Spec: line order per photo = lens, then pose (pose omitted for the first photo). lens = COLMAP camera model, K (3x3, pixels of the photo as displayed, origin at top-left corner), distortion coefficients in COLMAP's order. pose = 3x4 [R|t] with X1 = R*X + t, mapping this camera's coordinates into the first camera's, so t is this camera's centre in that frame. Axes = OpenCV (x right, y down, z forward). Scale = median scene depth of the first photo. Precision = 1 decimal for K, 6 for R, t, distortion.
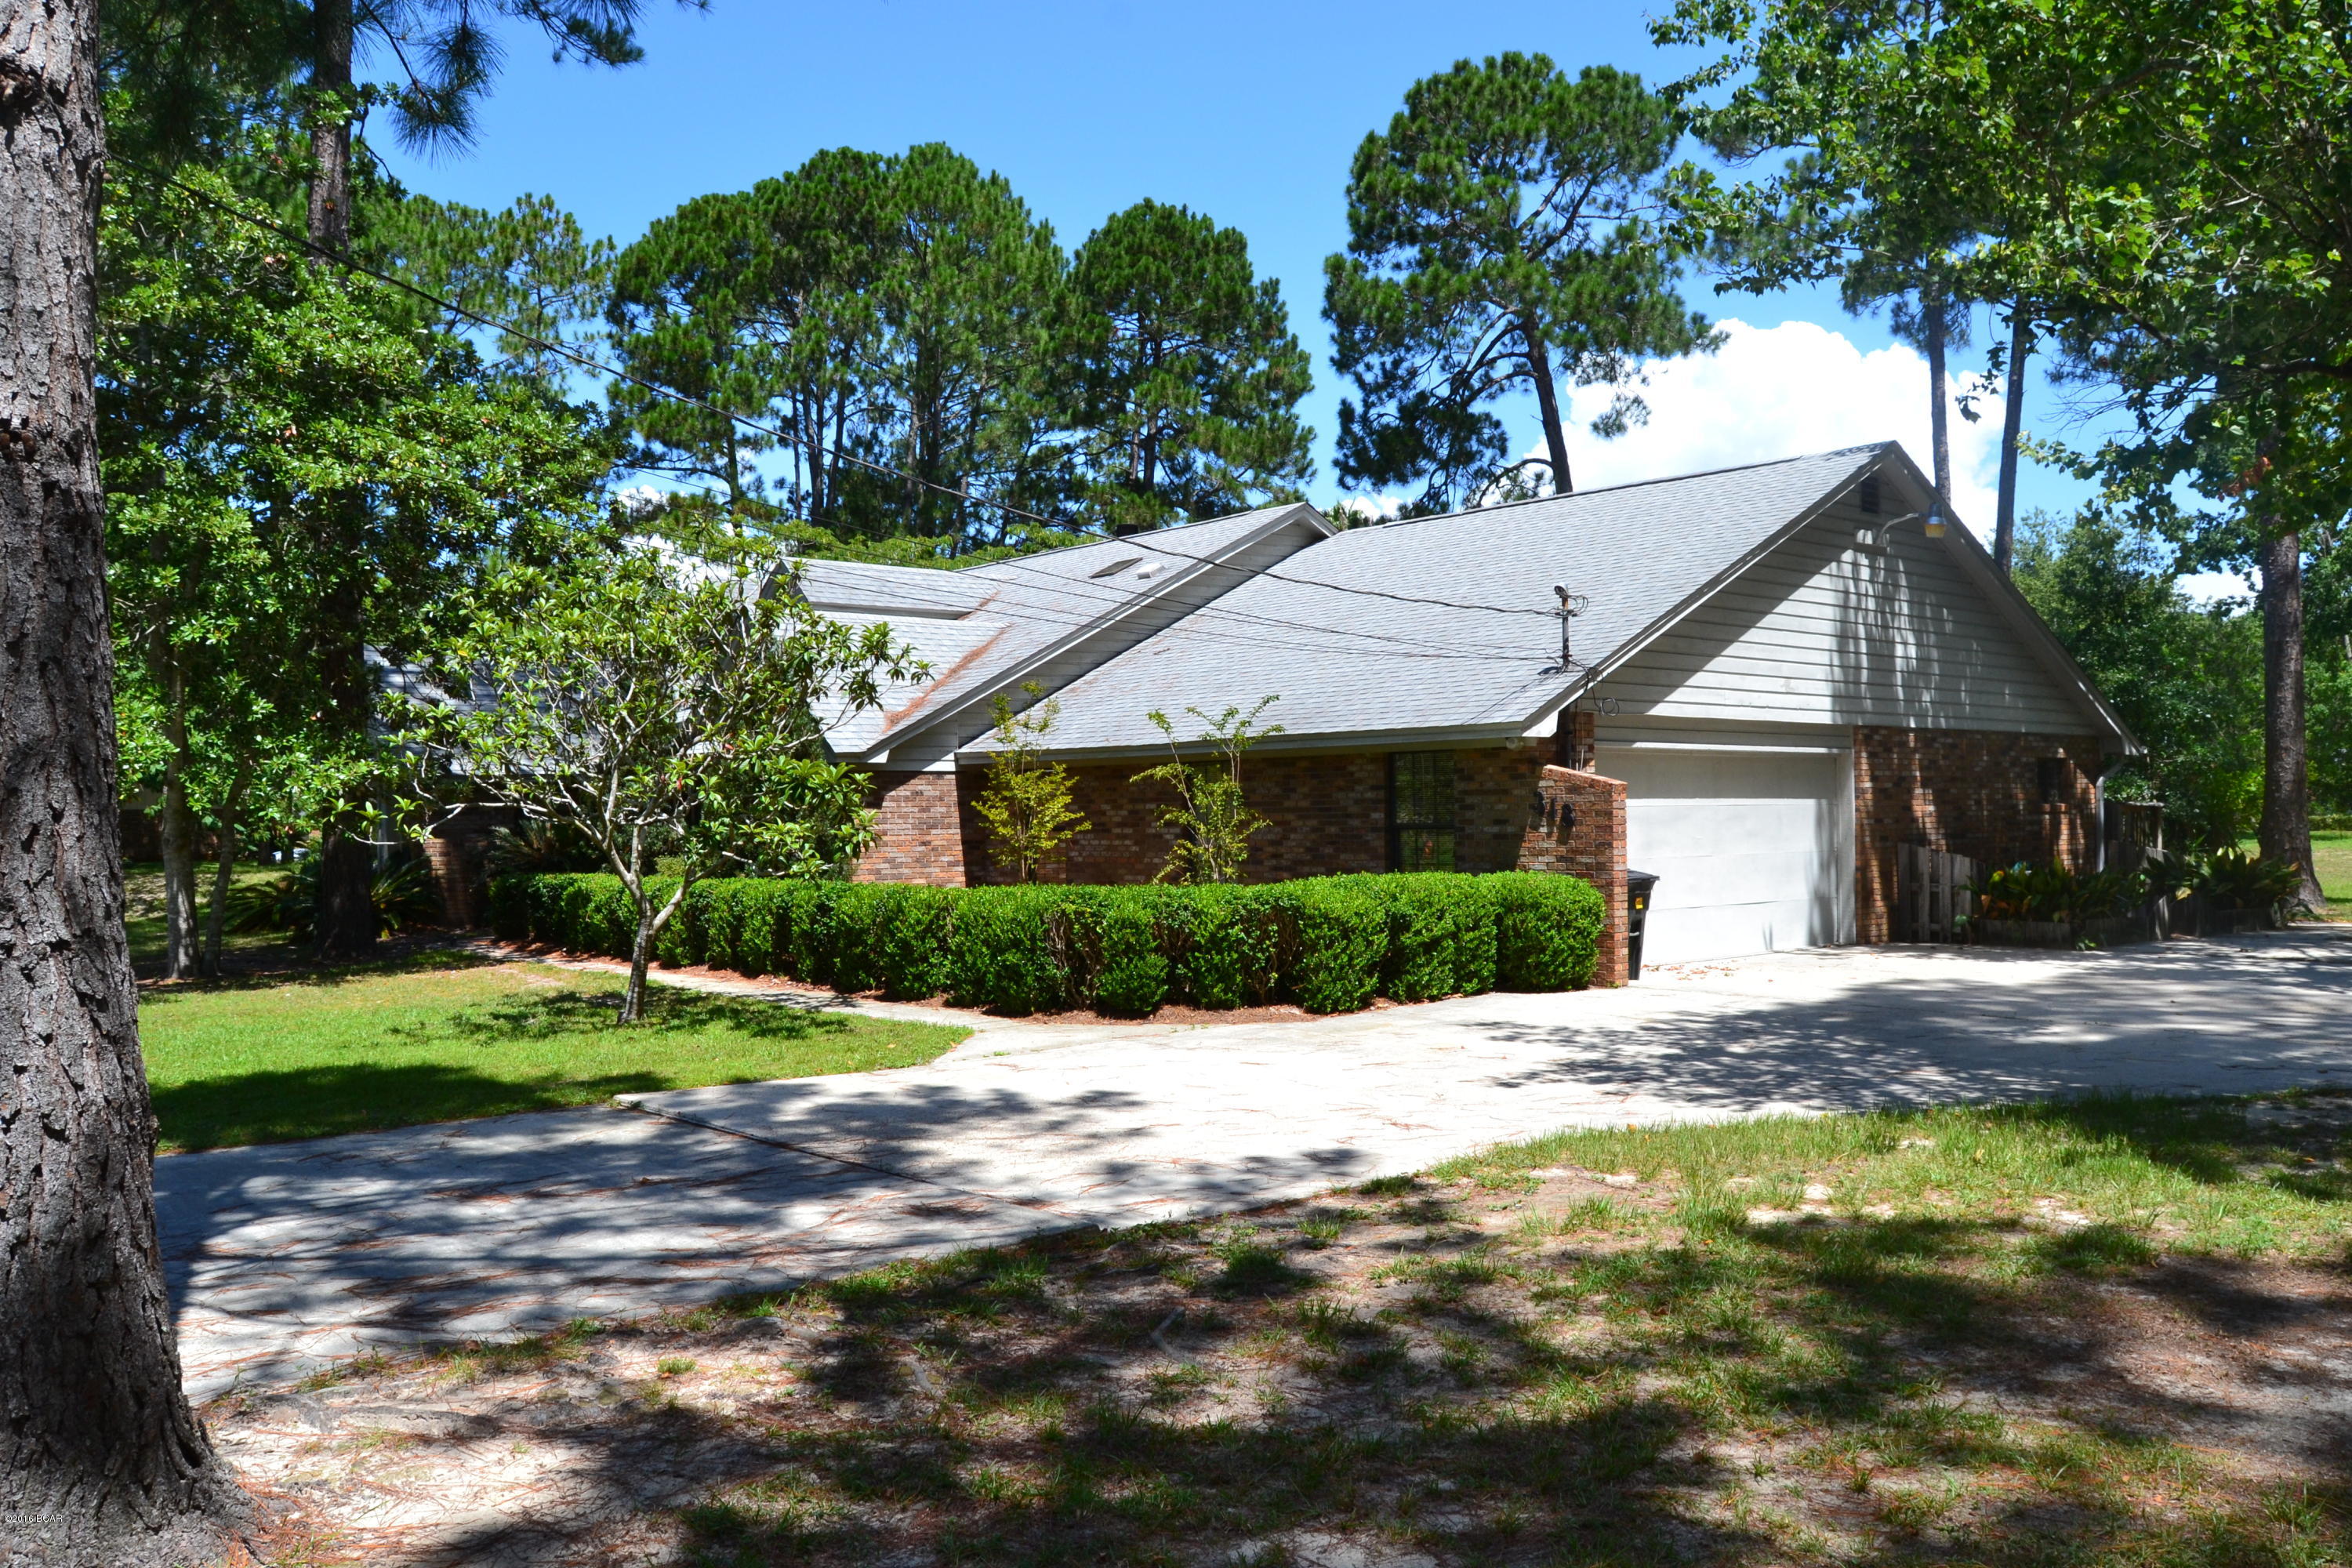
lens RADIAL K [[1872.5, 0, 1170.6], [0, 1872.5, 788.9], [0, 0, 1]] dist [-0.097302, 0.039453]
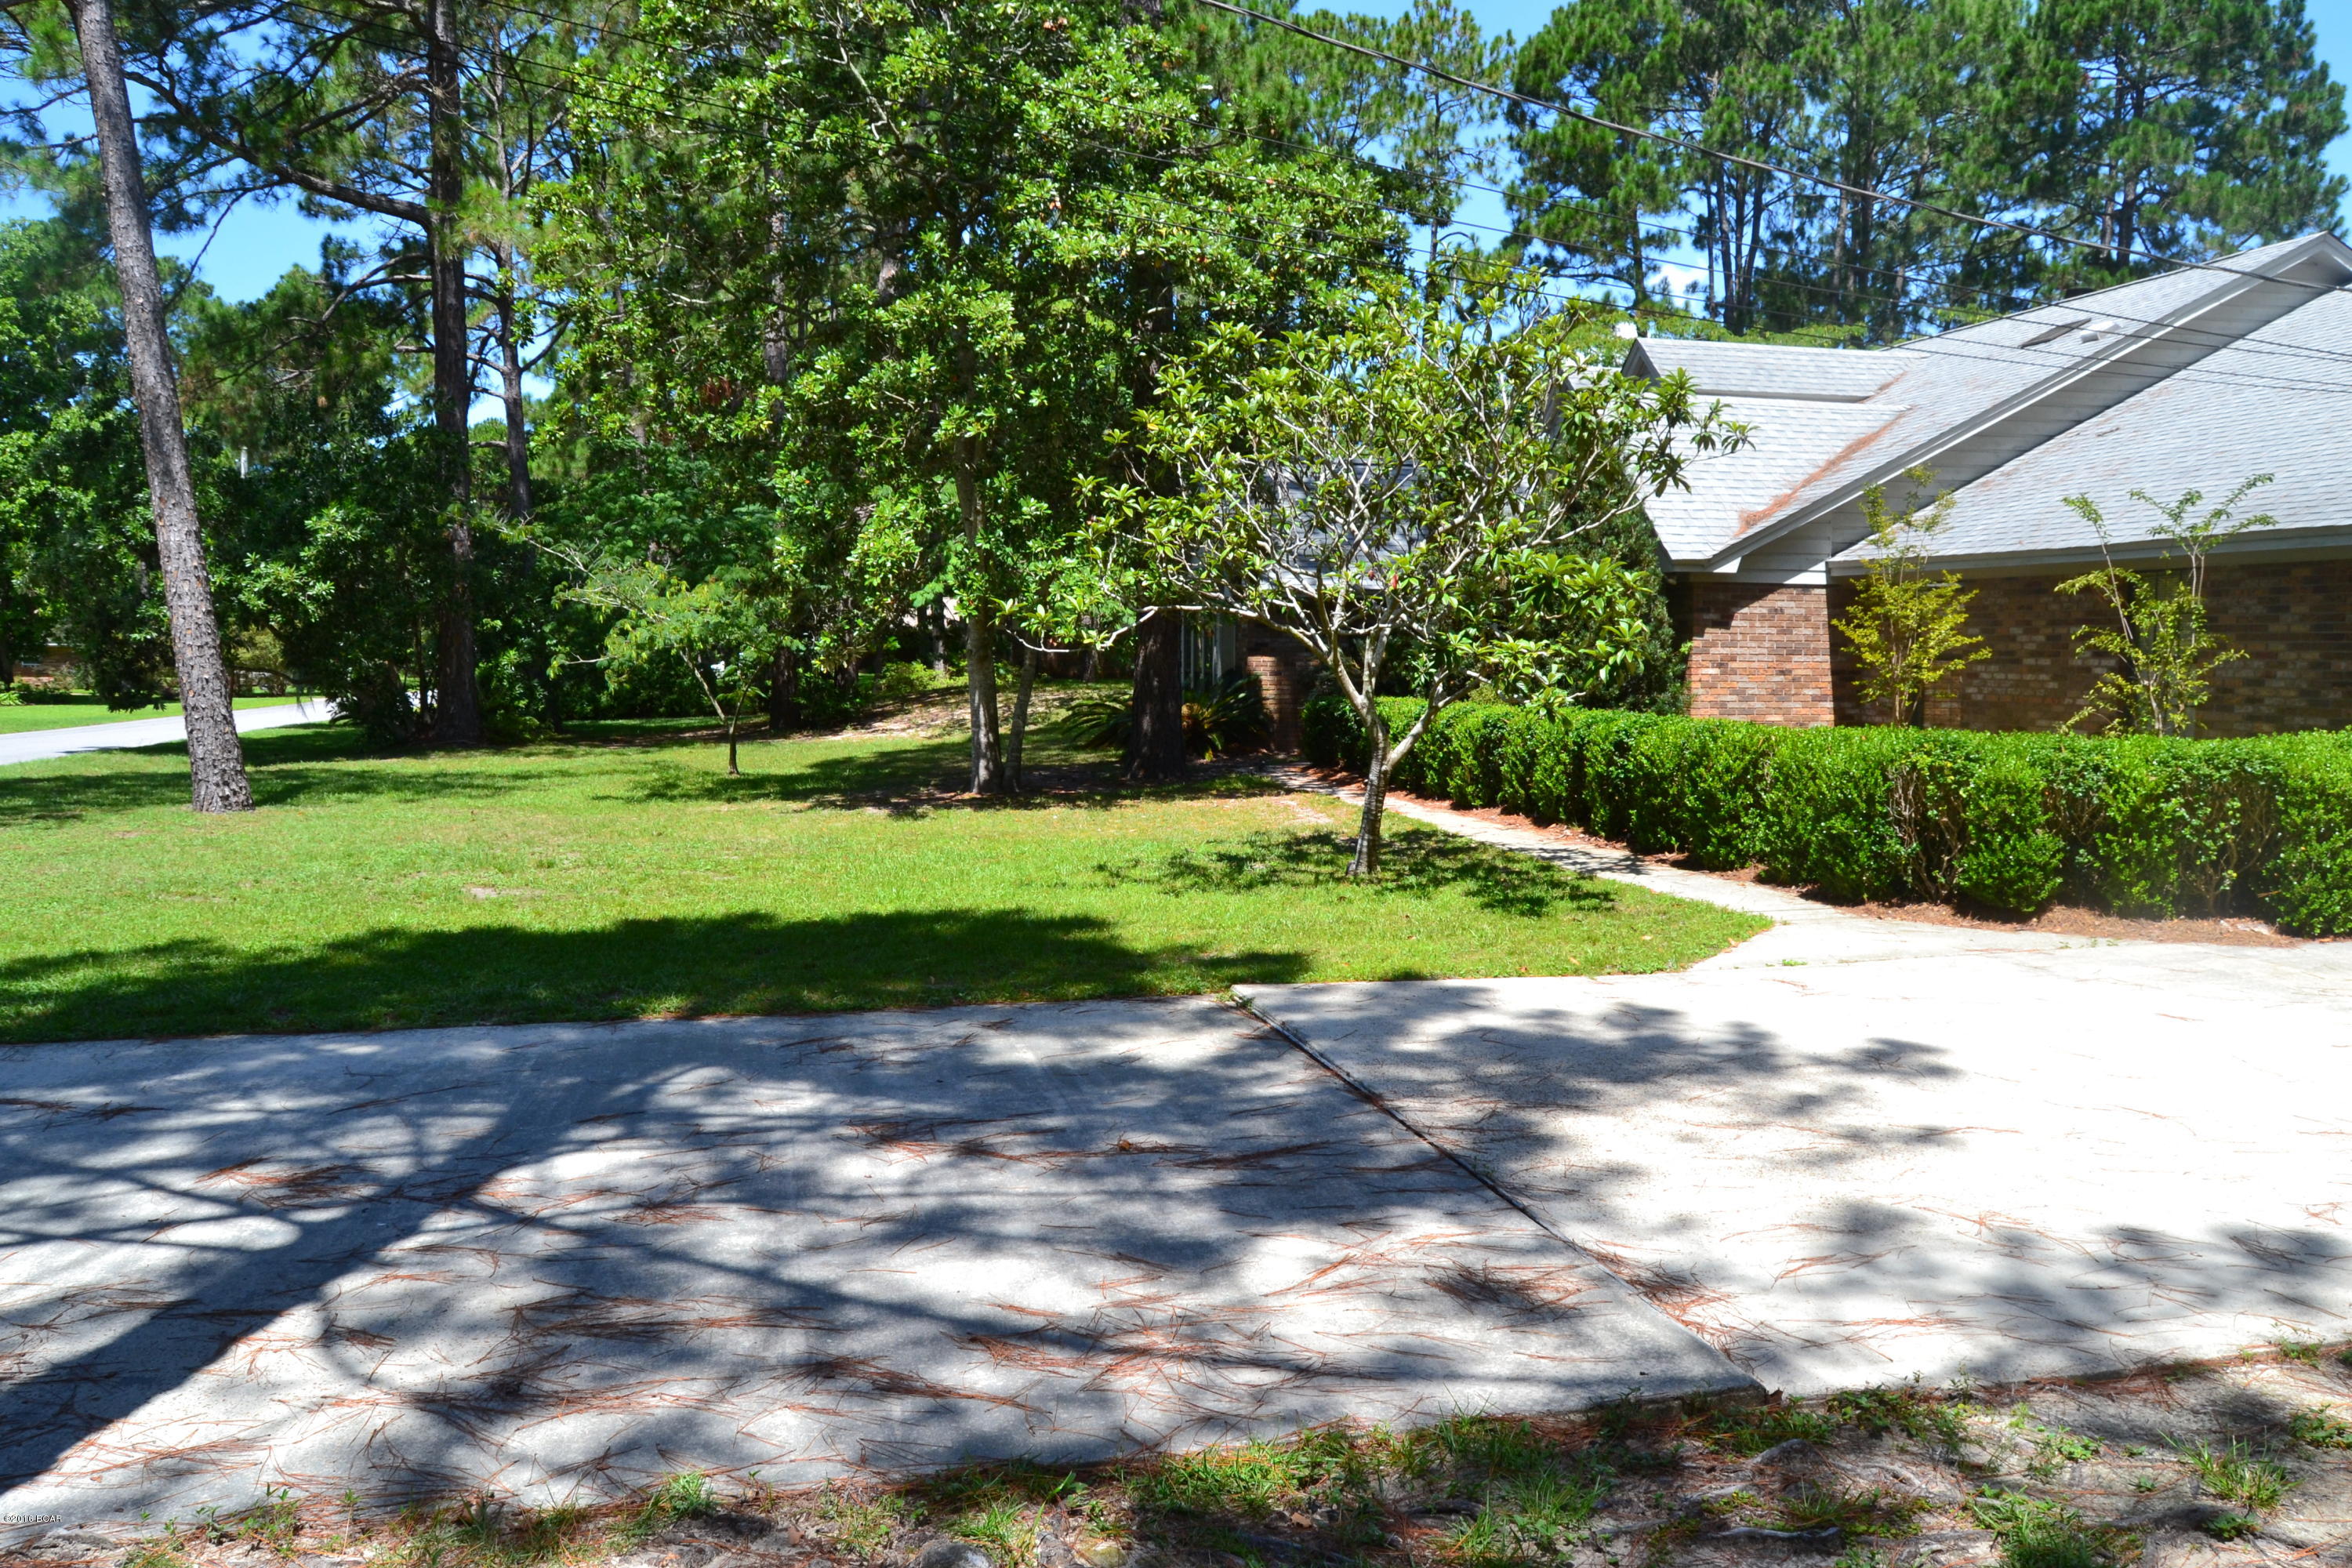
lens RADIAL K [[1872.5, 0, 1177.2], [0, 1872.5, 776.5], [0, 0, 1]] dist [-0.097302, 0.039453]
pose [[0.882639, 0.049743, -0.467412, 0.018138], [-0.011054, 0.996306, 0.085155, 0.009254], [0.469922, -0.069994, 0.879929, 0.177678]]
